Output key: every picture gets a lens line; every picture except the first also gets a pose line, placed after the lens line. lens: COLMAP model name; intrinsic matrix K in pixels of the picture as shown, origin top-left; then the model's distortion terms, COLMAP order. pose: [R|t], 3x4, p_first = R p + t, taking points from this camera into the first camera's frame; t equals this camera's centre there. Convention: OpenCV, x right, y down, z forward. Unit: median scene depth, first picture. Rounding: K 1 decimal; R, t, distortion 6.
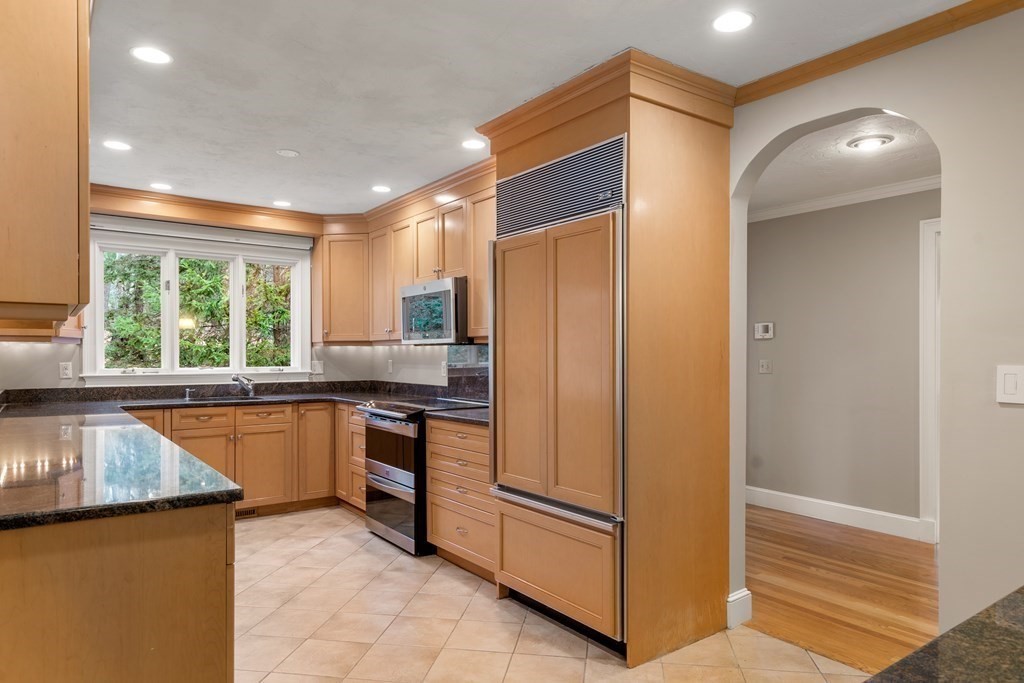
lens RADIAL K [[636.0, 0, 511.4], [0, 636.0, 352.7], [0, 0, 1]] dist [0.008815, 0.000774]
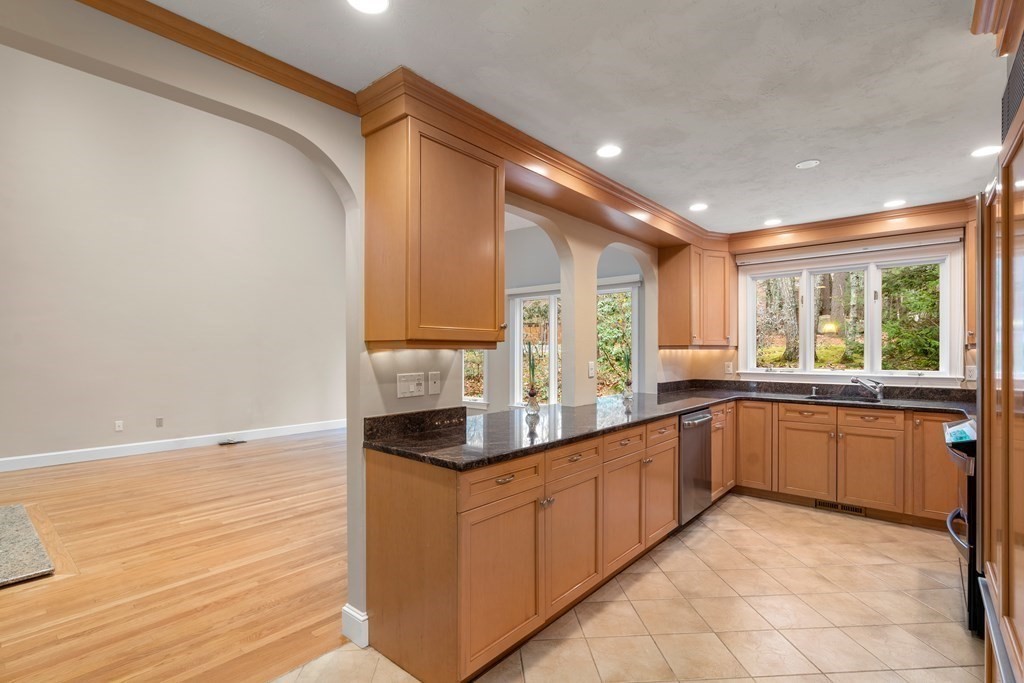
lens RADIAL K [[471.5, 0, 519.4], [0, 471.5, 351.5], [0, 0, 1]] dist [-0.002714, -0.000465]
pose [[0.232719, 0.000630, -0.972544, 0.204349], [0.004834, 0.999987, 0.001805, -0.012644], [0.972532, -0.005121, 0.232713, 0.278114]]
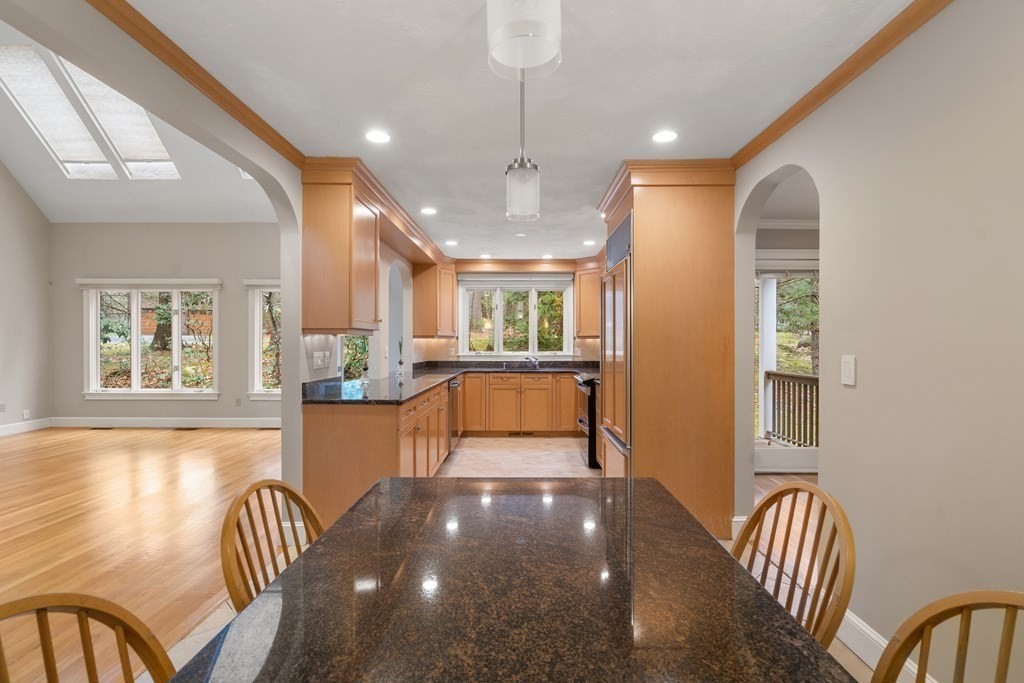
lens RADIAL K [[471.5, 0, 517.3], [0, 471.5, 337.9], [0, 0, 1]] dist [-0.002714, -0.000465]
pose [[0.803753, -0.006725, -0.594925, 0.331345], [0.002203, 0.999963, -0.008327, -0.004322], [0.594959, 0.005383, 0.803738, -0.069669]]
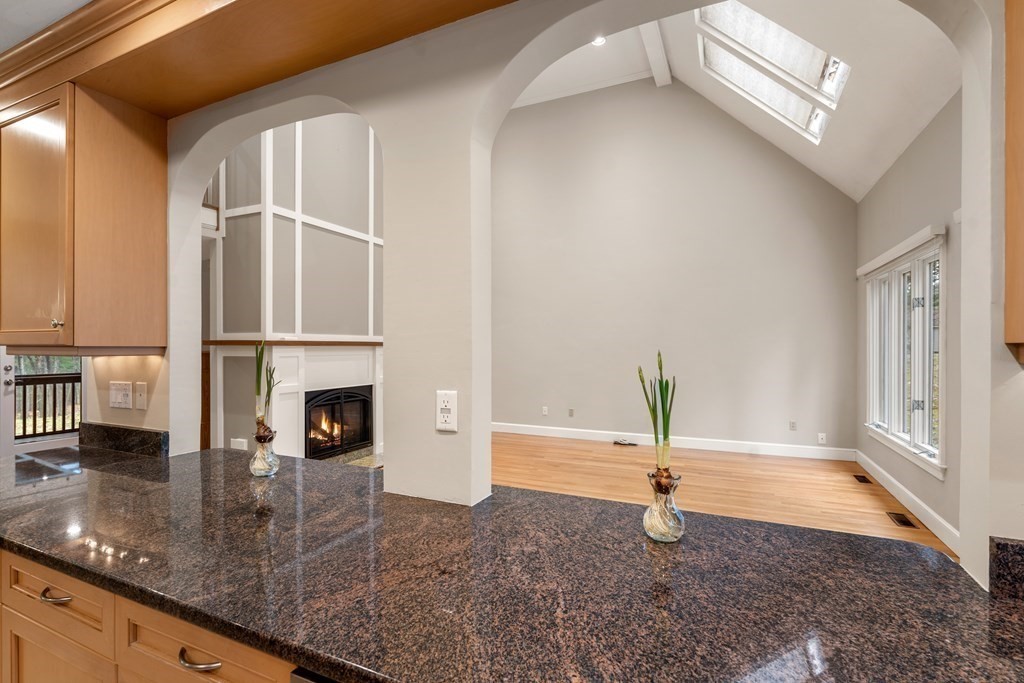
lens RADIAL K [[471.5, 0, 513.5], [0, 471.5, 348.1], [0, 0, 1]] dist [-0.002714, -0.000465]
pose [[-0.875927, -0.001192, -0.482443, -0.356557], [0.000914, 0.999991, -0.004131, -0.017996], [0.482443, -0.004059, -0.875918, 0.791272]]
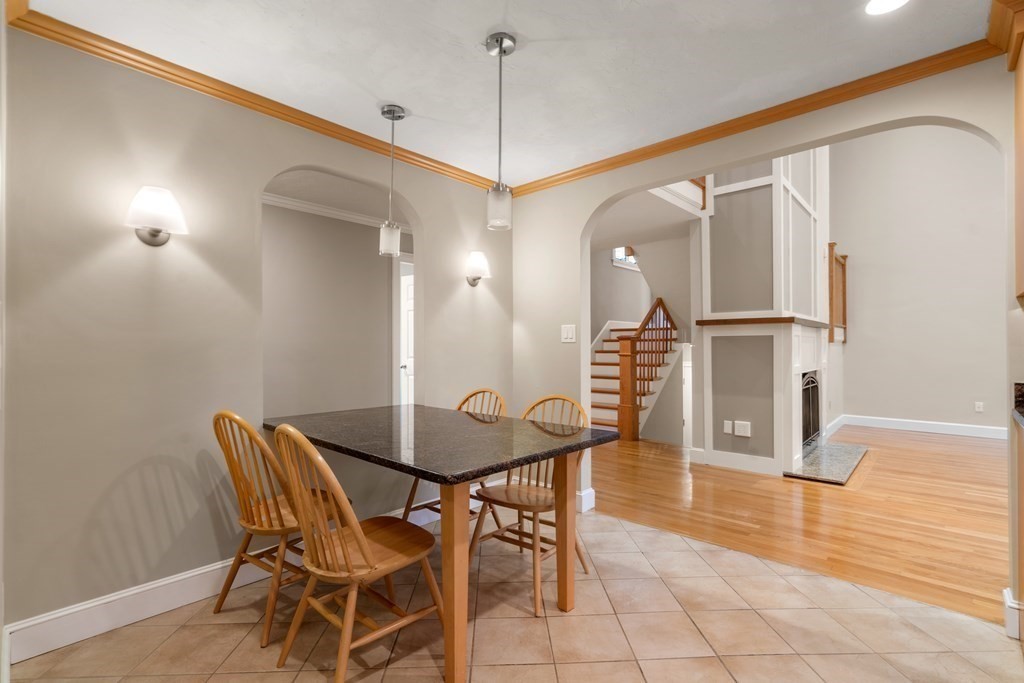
lens RADIAL K [[471.5, 0, 518.1], [0, 471.5, 344.7], [0, 0, 1]] dist [-0.002714, -0.000465]
pose [[-0.982007, 0.003036, -0.188820, 0.221378], [0.005907, 0.999875, -0.014643, 0.019754], [0.188752, -0.015495, -0.981903, 0.534221]]
